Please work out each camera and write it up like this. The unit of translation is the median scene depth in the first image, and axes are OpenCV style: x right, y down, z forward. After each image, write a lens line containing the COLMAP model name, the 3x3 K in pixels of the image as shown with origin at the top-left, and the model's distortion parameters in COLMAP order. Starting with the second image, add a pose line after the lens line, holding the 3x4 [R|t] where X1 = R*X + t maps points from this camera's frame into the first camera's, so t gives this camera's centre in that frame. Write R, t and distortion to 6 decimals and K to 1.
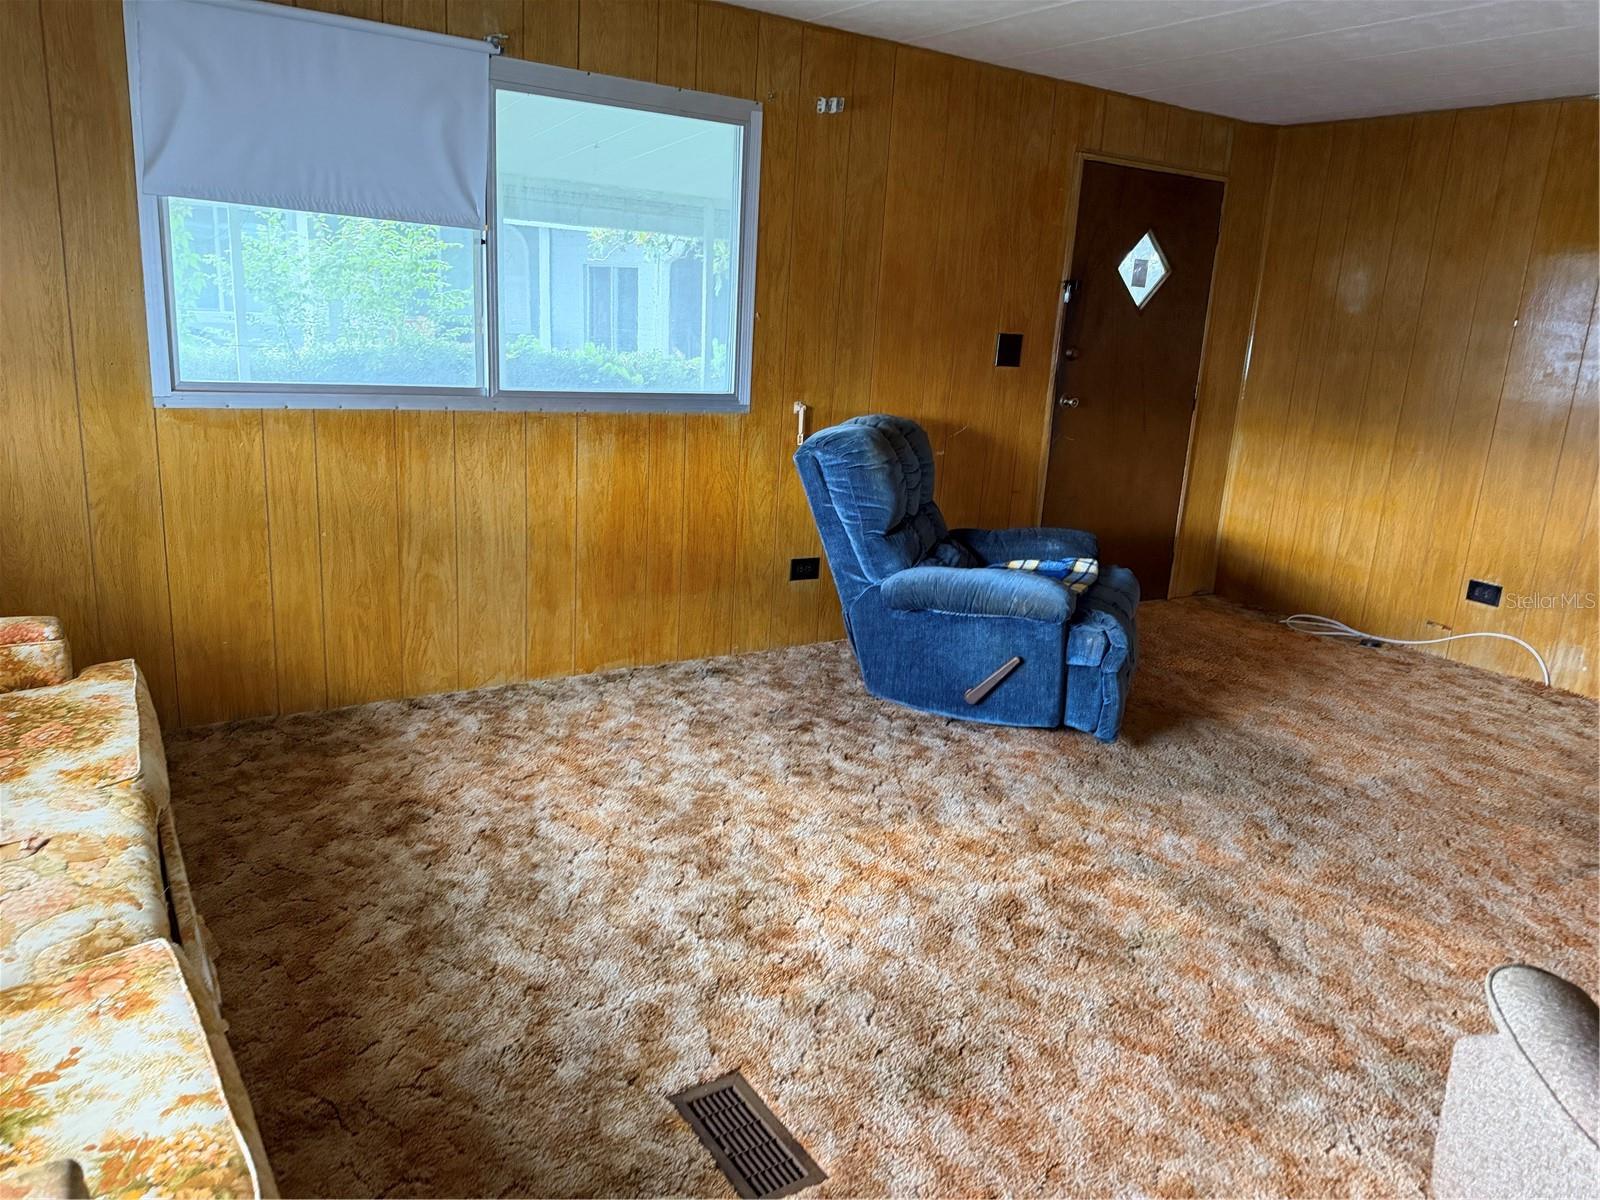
lens RADIAL K [[1130.6, 0, 800.0], [0, 1130.6, 600.0], [0, 0, 1]] dist [0.115490, -0.162325]
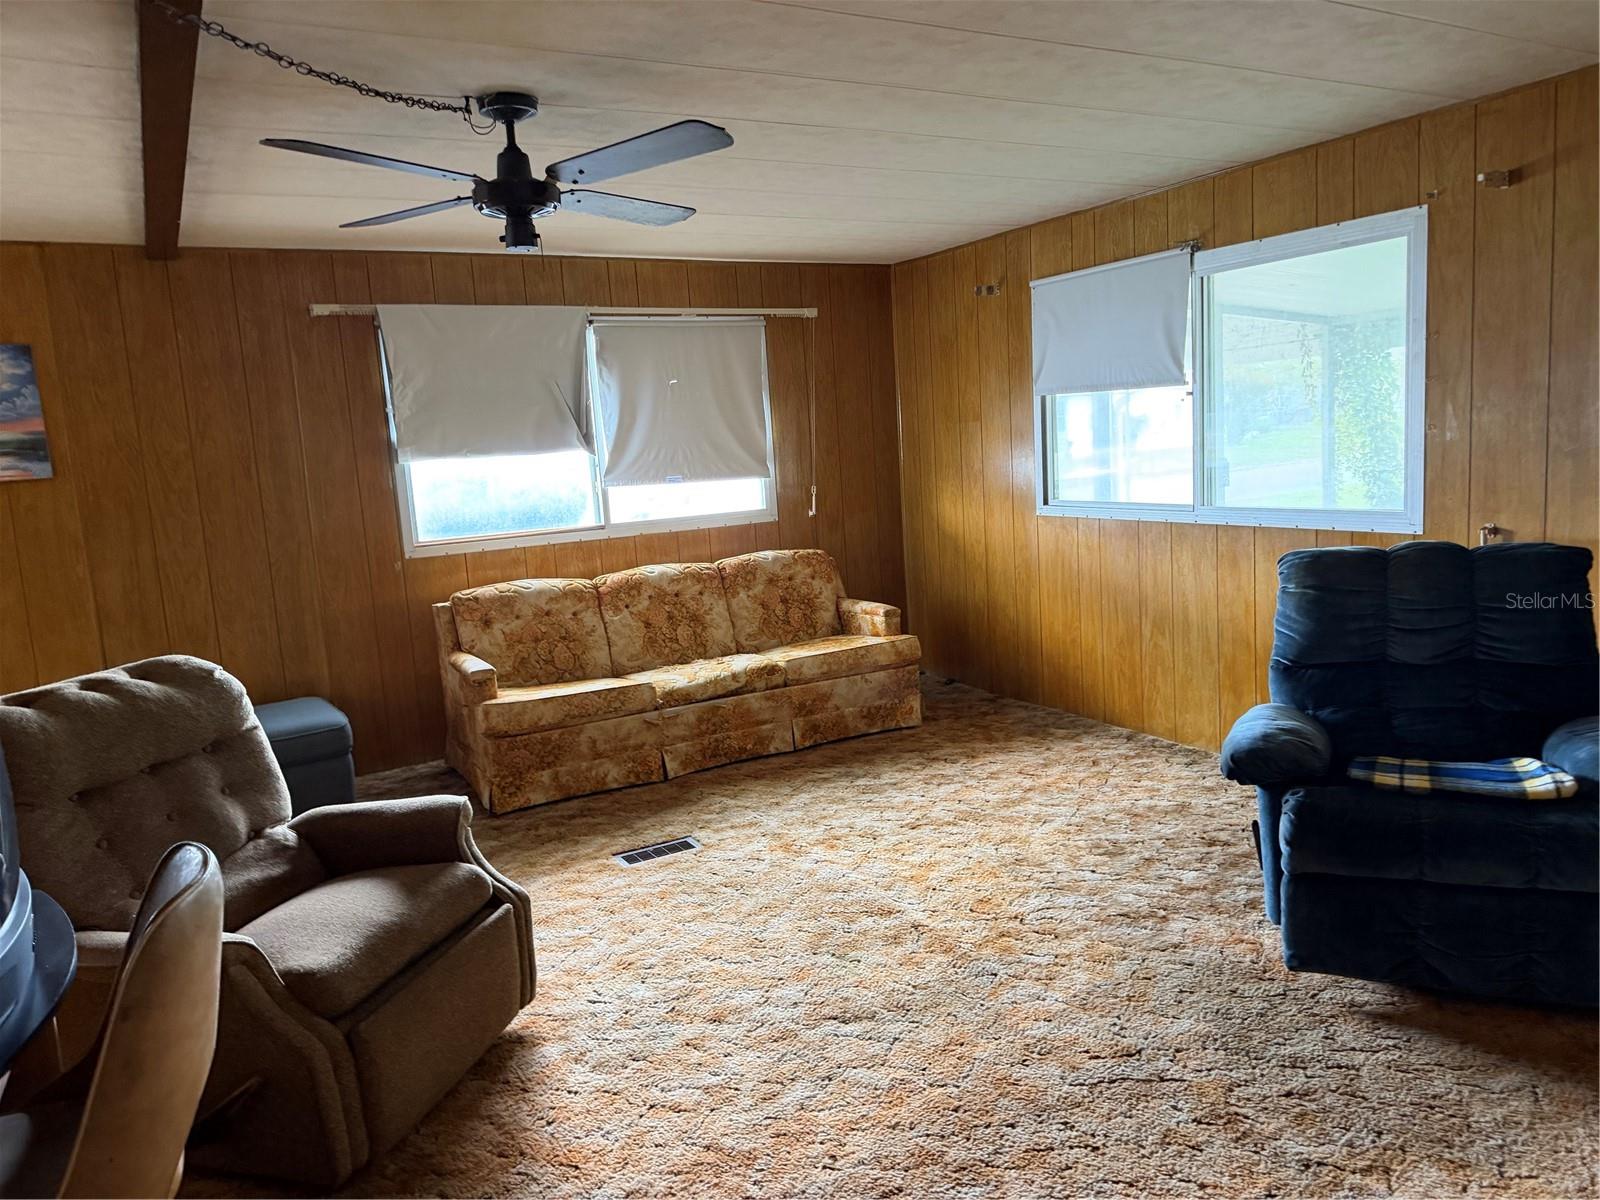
lens RADIAL K [[1130.6, 0, 800.0], [0, 1130.6, 600.0], [0, 0, 1]] dist [0.115490, -0.162325]
pose [[-0.081770, 0.086549, -0.992886, 1.115298], [-0.197840, 0.974988, 0.101283, -0.136362], [0.976818, 0.204715, -0.062602, 0.735807]]
